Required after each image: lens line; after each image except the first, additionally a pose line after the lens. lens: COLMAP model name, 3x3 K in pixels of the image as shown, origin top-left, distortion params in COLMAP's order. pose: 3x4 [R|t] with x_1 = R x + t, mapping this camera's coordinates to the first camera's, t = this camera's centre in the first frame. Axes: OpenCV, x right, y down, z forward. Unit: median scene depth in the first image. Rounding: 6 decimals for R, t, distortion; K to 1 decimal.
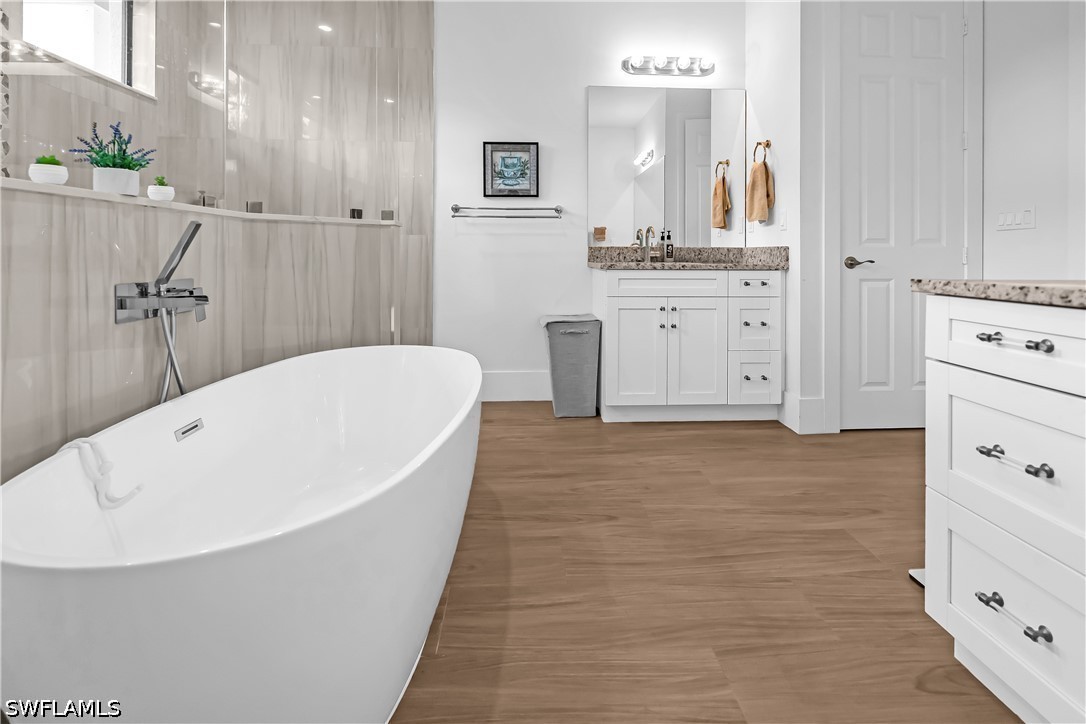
lens RADIAL K [[521.1, 0, 547.1], [0, 521.1, 257.3], [0, 0, 1]] dist [-0.000466, 0.000517]
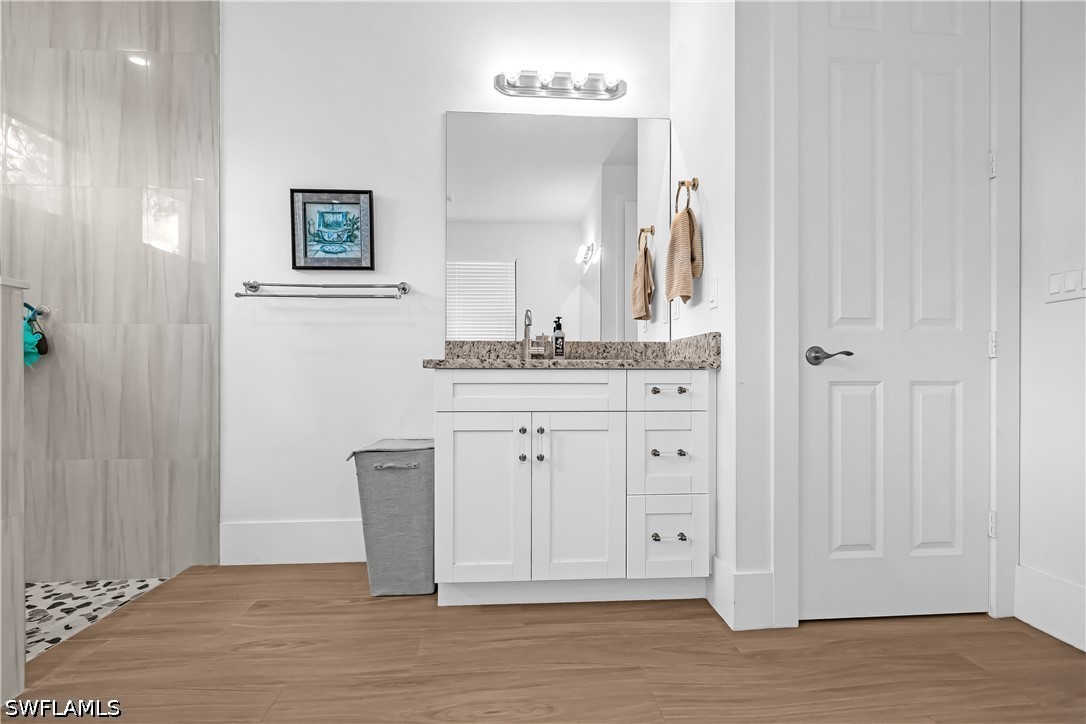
lens RADIAL K [[488.0, 0, 547.5], [0, 488.0, 377.5], [0, 0, 1]] dist [-0.001868, -0.000640]
pose [[0.999875, -0.003500, 0.015416, 0.227494], [0.003465, 0.999991, 0.002256, 0.030896], [-0.015424, -0.002202, 0.999879, 0.378135]]
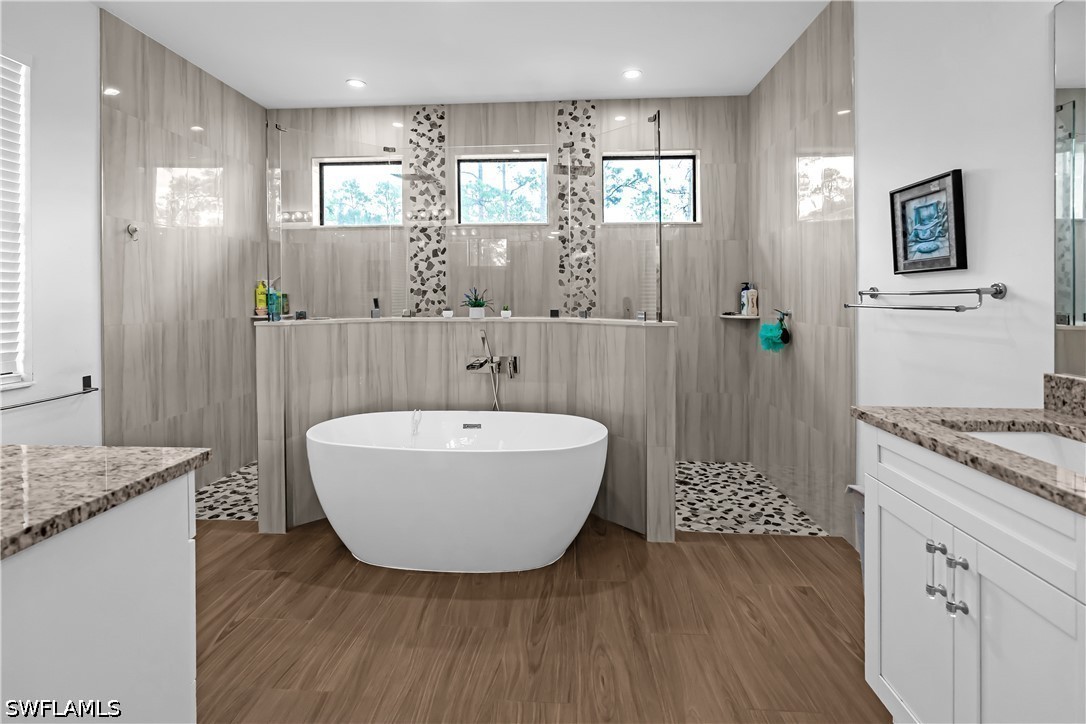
lens RADIAL K [[500.0, 0, 529.4], [0, 500.0, 298.3], [0, 0, 1]] dist [-0.000677, -0.000215]
pose [[-0.133805, -0.000939, -0.991007, 0.617825], [-0.002014, 0.999998, -0.000675, -0.092760], [0.991006, 0.001906, -0.133807, 0.688111]]
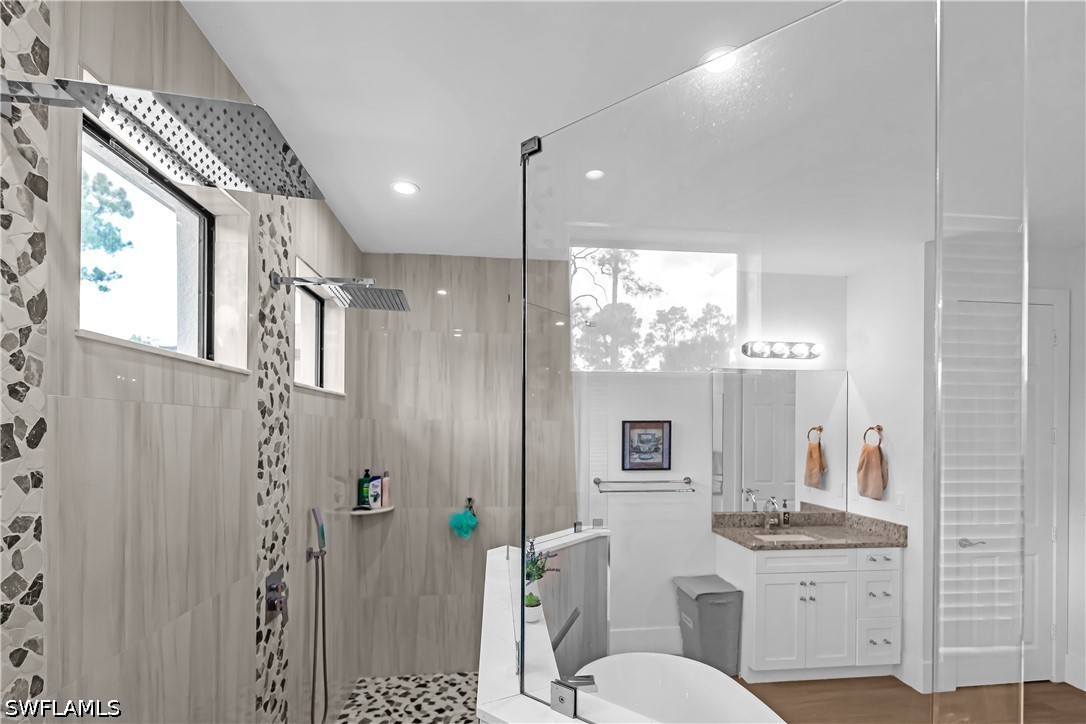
lens RADIAL K [[512.9, 0, 544.1], [0, 512.9, 428.2], [0, 0, 1]] dist [-0.002732, -0.000622]
pose [[0.997953, 0.001465, 0.063931, -0.389048], [-0.001506, 0.999999, 0.000593, -0.225245], [-0.063930, -0.000688, 0.997954, -0.073001]]
